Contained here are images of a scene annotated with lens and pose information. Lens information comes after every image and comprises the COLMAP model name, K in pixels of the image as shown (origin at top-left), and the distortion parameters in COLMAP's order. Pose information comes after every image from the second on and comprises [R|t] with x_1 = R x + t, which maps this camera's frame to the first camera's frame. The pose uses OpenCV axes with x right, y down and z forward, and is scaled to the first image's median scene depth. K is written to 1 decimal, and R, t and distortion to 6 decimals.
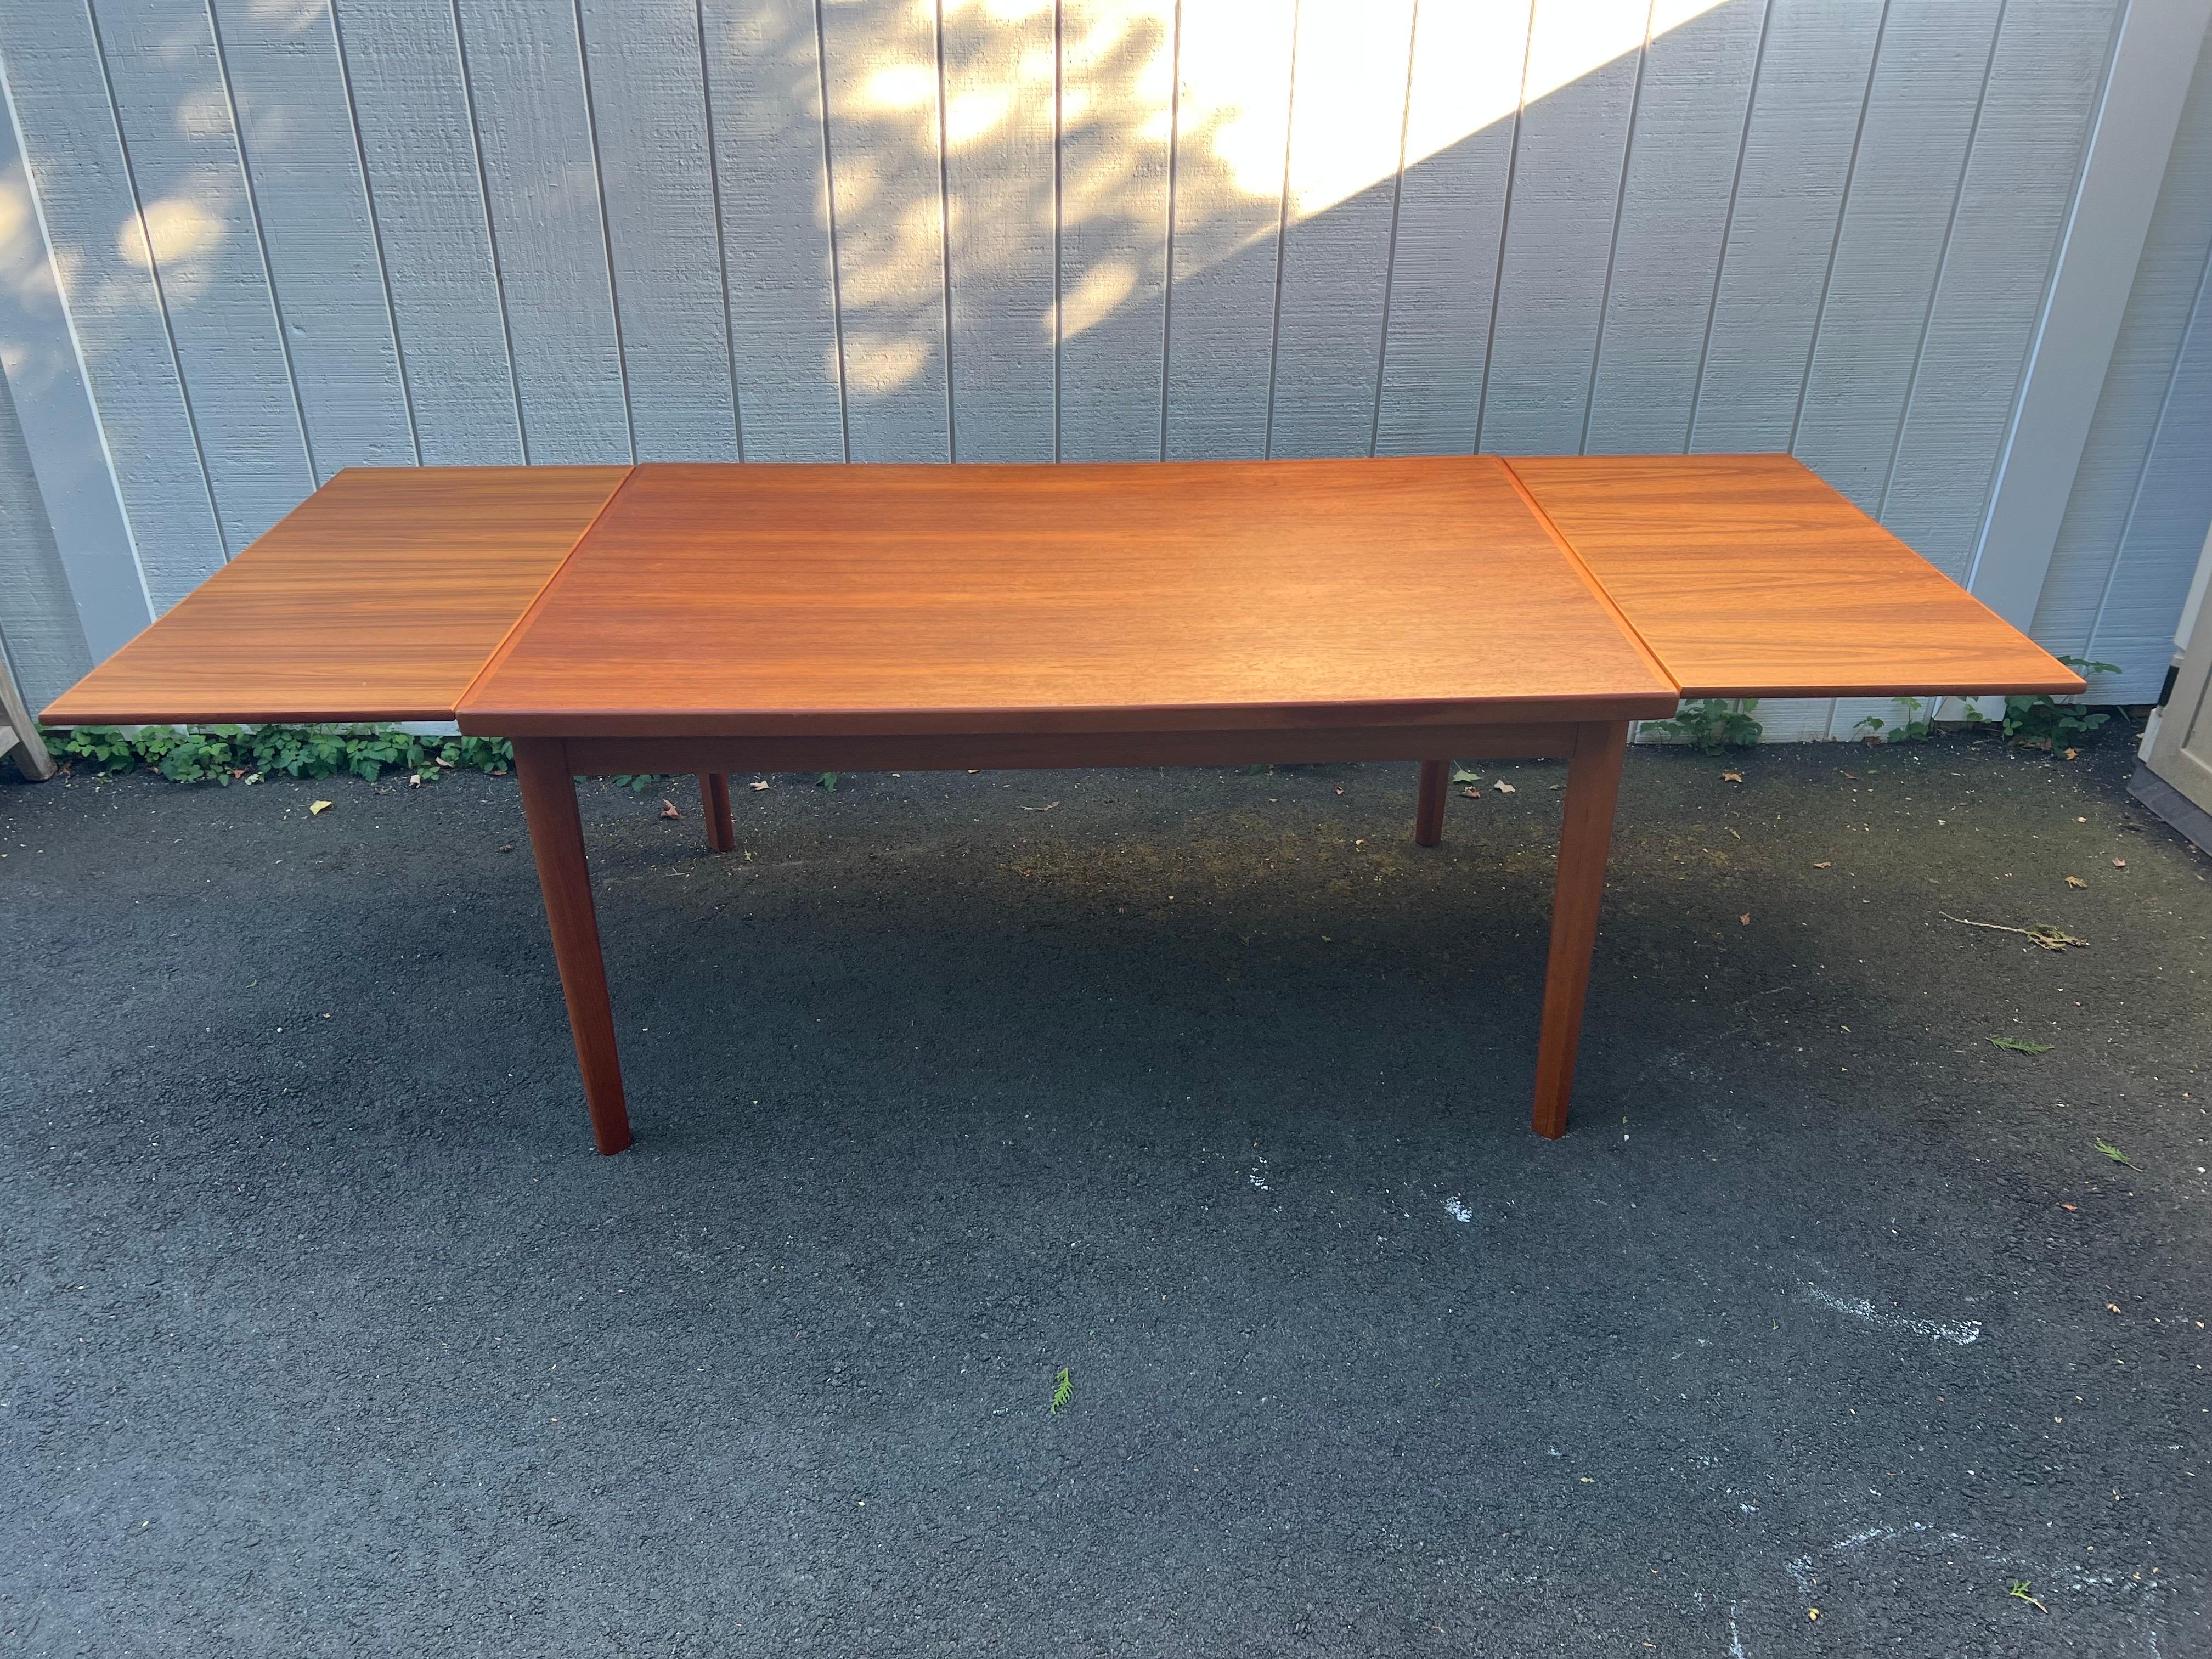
lens RADIAL K [[1670.8, 0, 1106.4], [0, 1670.8, 815.7], [0, 0, 1]] dist [0.044904, -0.052734]
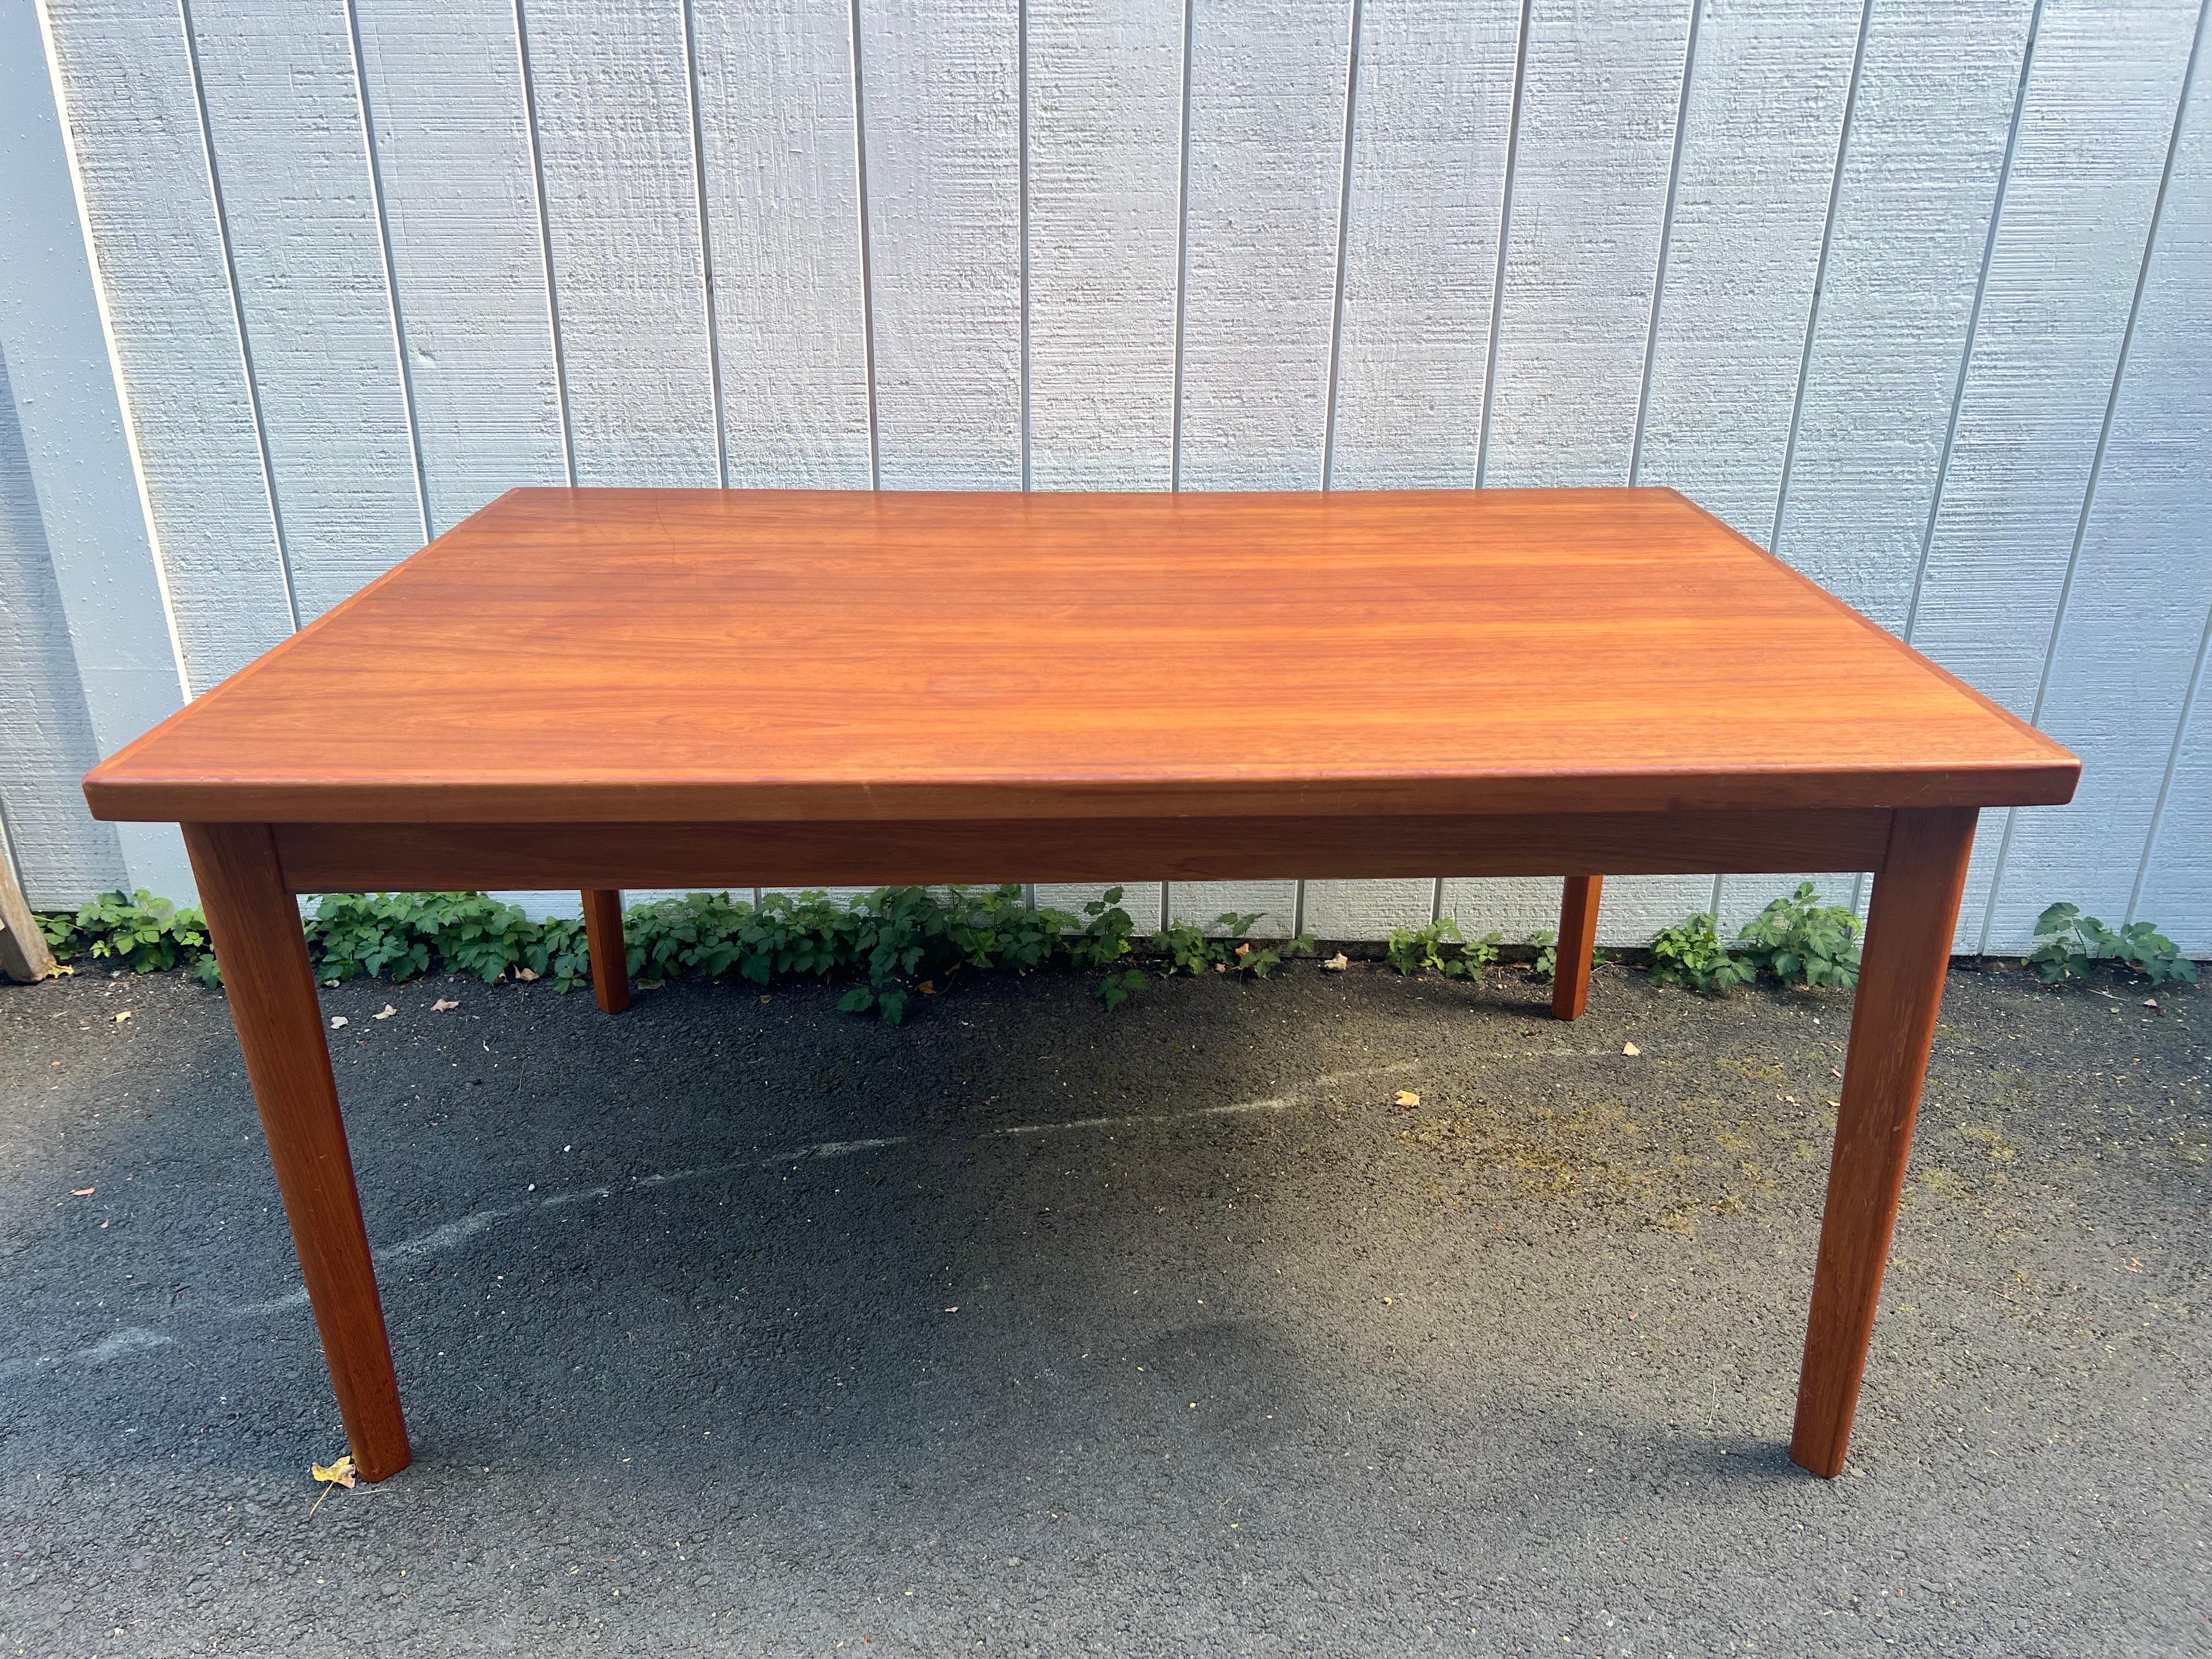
lens RADIAL K [[1670.8, 0, 1114.5], [0, 1670.8, 820.2], [0, 0, 1]] dist [0.044904, -0.052734]
pose [[0.999457, 0.012240, -0.030585, -0.189238], [-0.015403, 0.994307, -0.105437, -0.026382], [0.029120, 0.105851, 0.993956, 0.370889]]
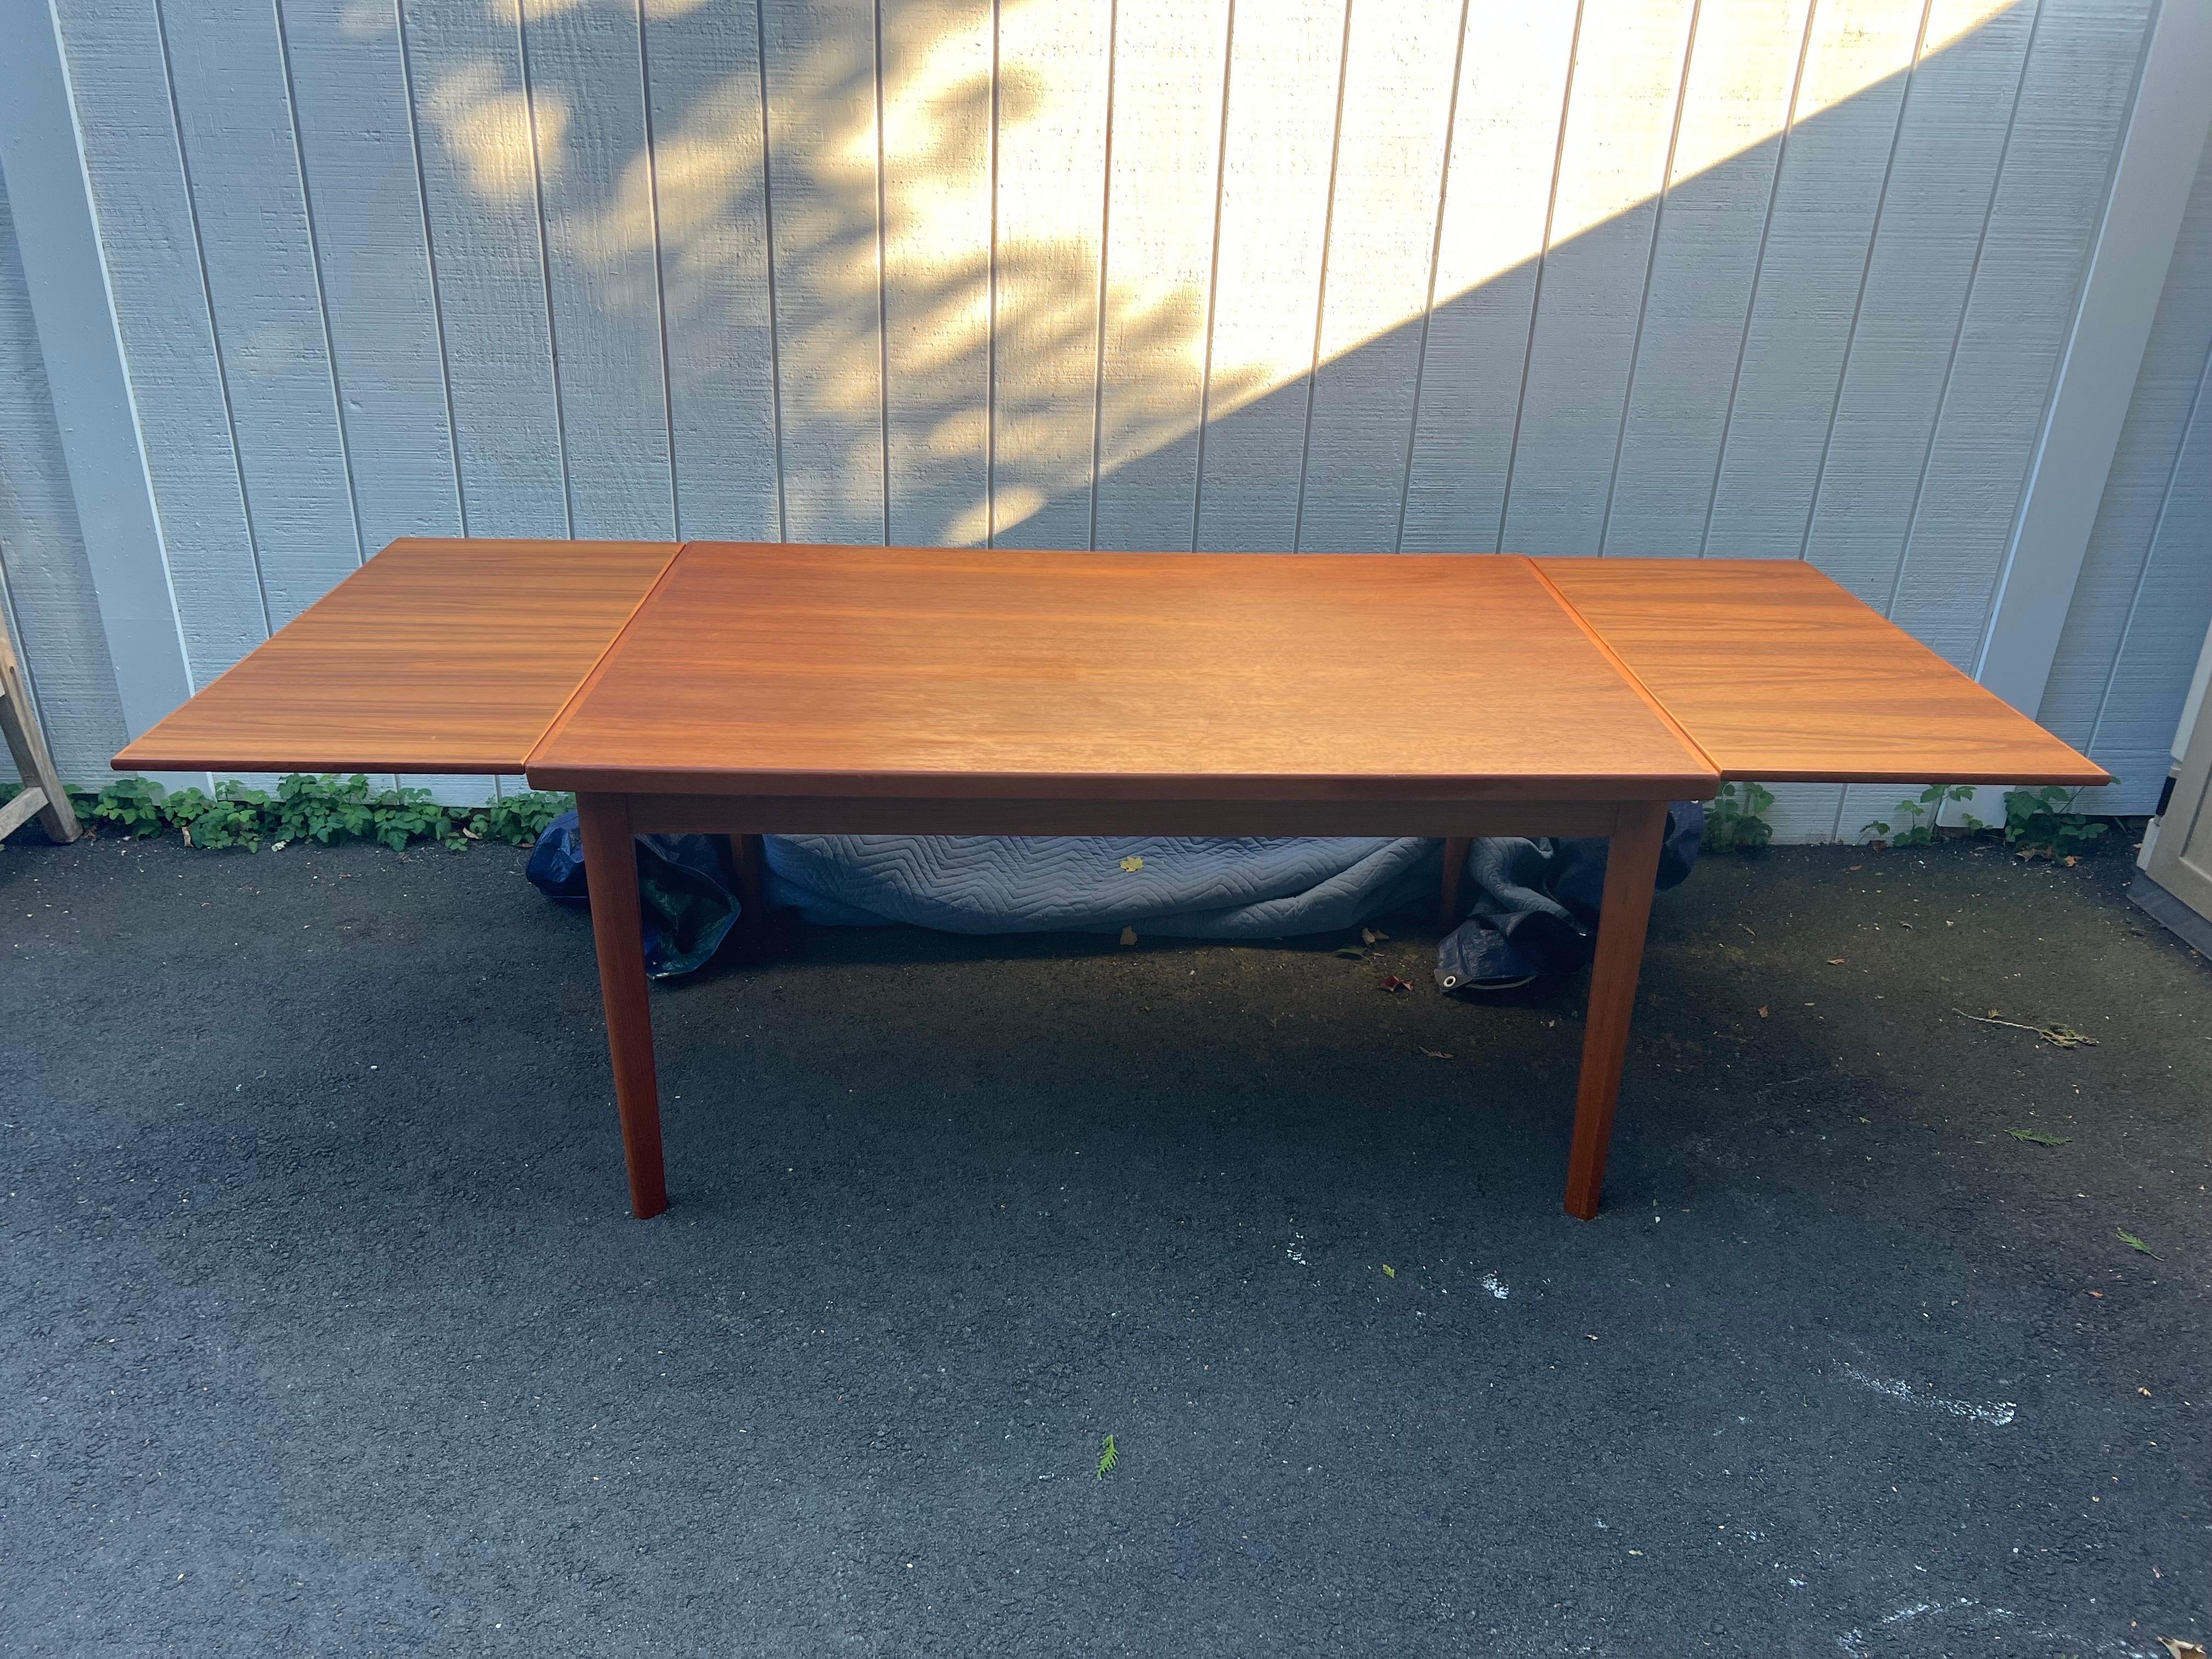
lens RADIAL K [[1670.8, 0, 1113.8], [0, 1670.8, 824.5], [0, 0, 1]] dist [0.044904, -0.052734]
pose [[0.999558, 0.022495, 0.019422, -0.038682], [-0.021235, 0.997799, -0.062824, 0.022866], [-0.020793, 0.062384, 0.997836, -0.014941]]
